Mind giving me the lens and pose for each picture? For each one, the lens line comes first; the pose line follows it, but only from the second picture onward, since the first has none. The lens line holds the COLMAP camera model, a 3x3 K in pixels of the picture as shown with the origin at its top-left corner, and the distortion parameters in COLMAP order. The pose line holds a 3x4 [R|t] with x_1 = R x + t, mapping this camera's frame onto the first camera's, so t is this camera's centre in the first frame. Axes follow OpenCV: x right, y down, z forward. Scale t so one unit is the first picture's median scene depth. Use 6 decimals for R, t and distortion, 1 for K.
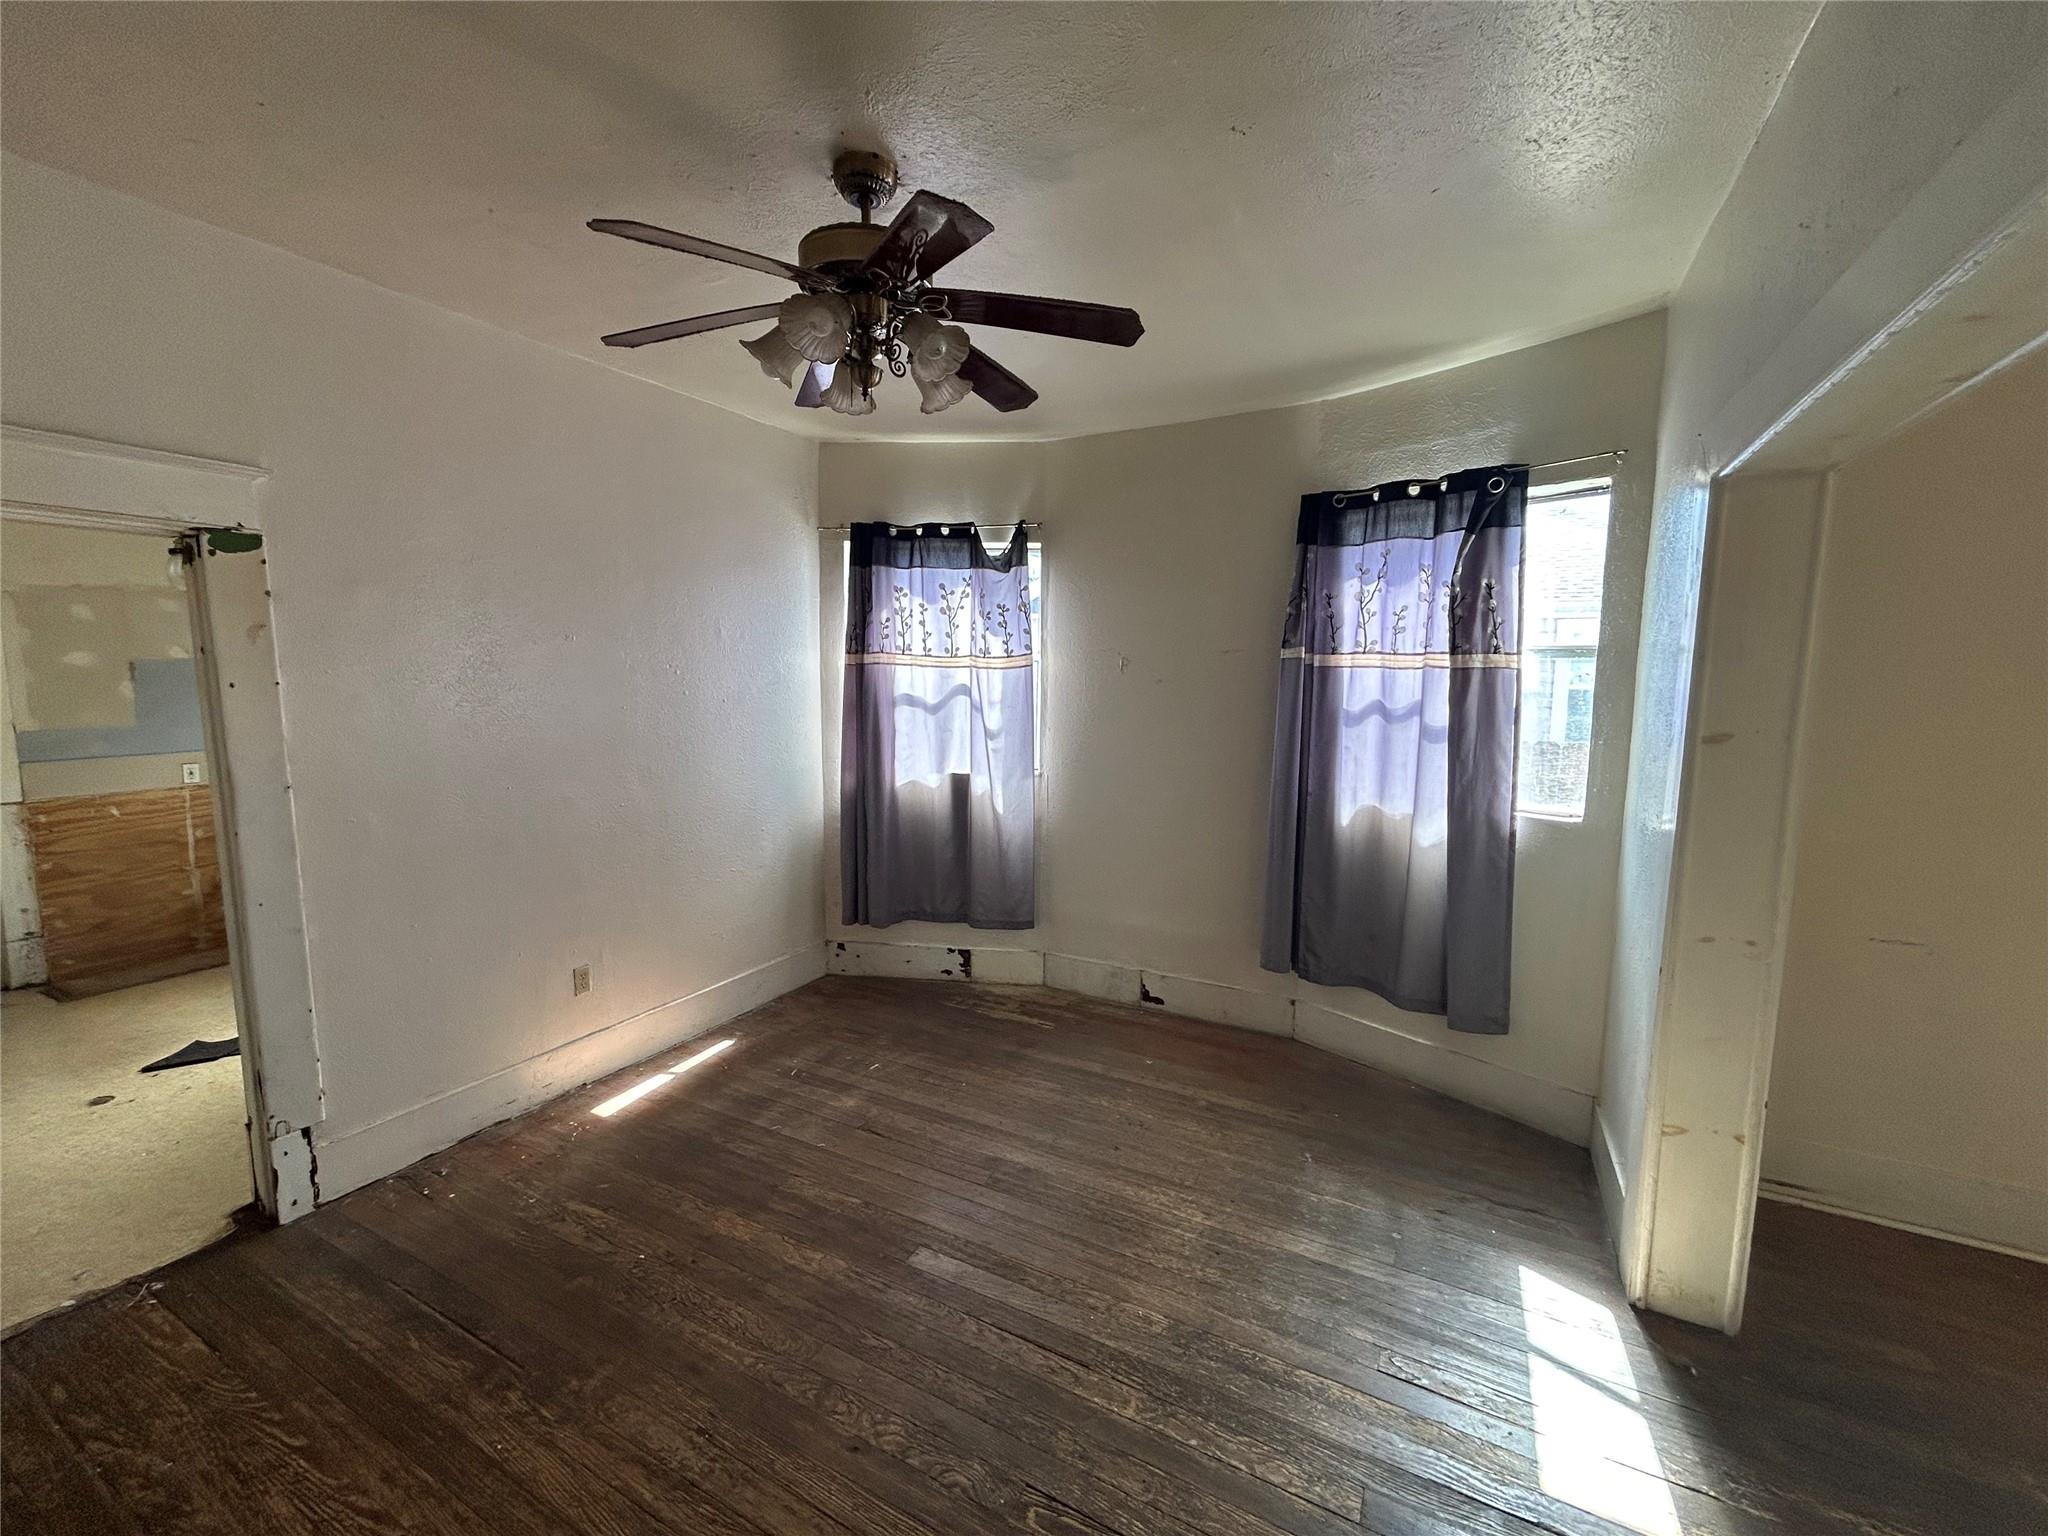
lens RADIAL K [[830.1, 0, 1024.0], [0, 830.1, 768.0], [0, 0, 1]] dist [0.000249, -0.000032]
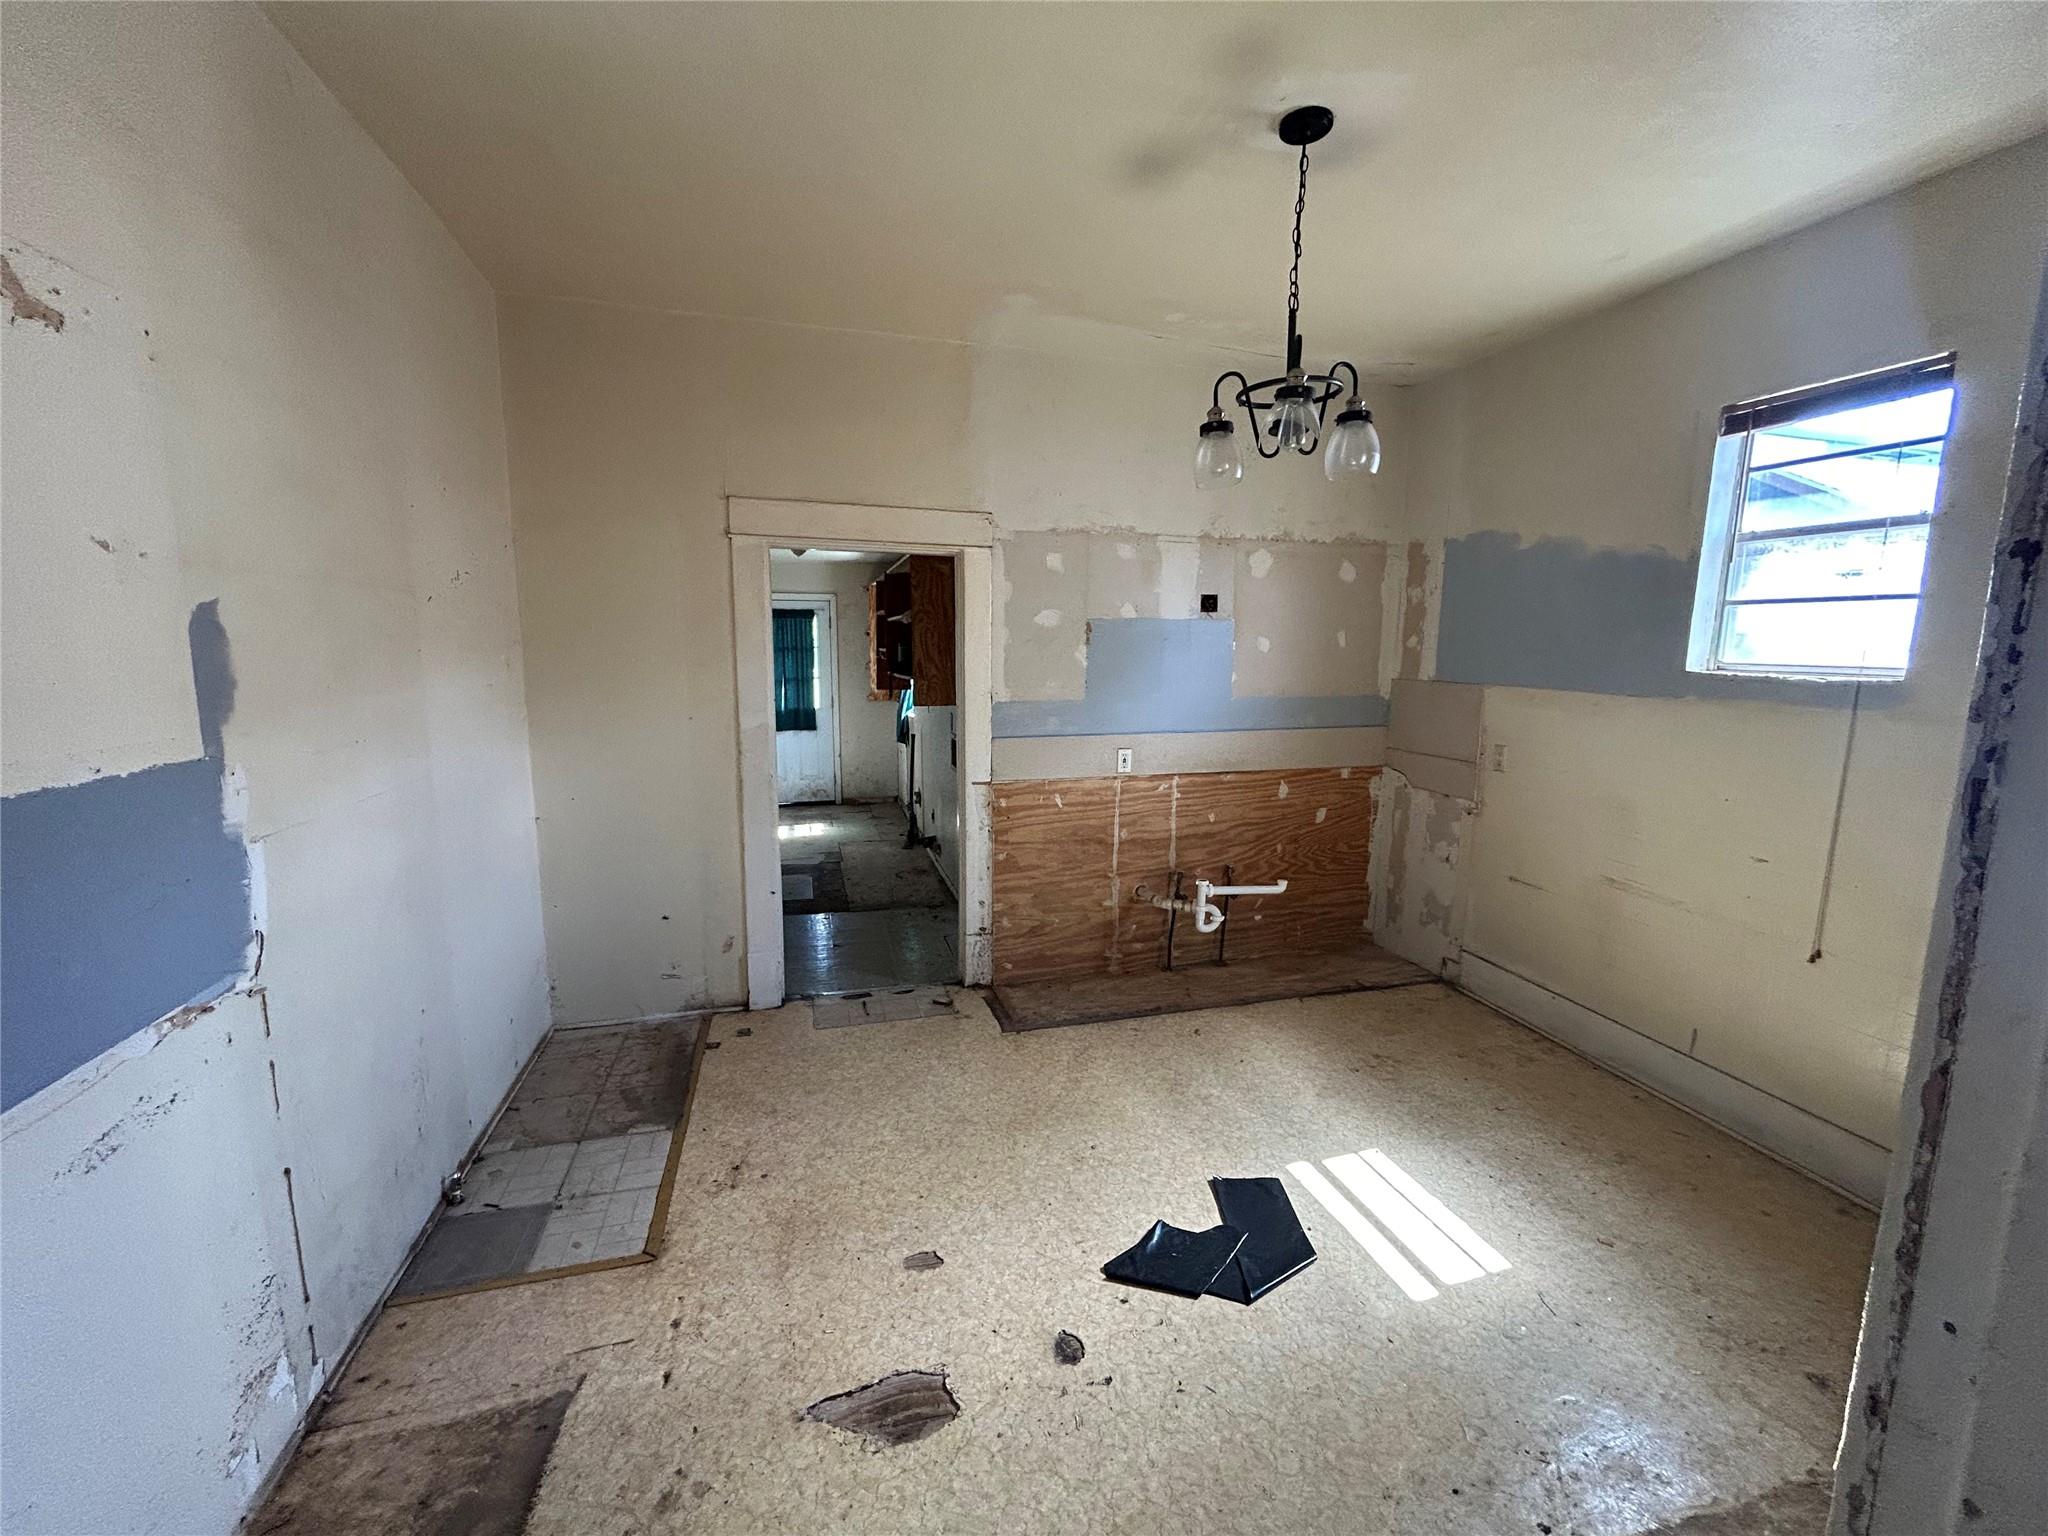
lens RADIAL K [[830.1, 0, 1024.0], [0, 830.1, 768.0], [0, 0, 1]] dist [0.000249, -0.000032]
pose [[0.694421, 0.107402, -0.711508, -0.523892], [-0.084653, 0.994125, 0.067443, -0.034521], [0.714572, 0.013398, 0.699434, 0.385131]]
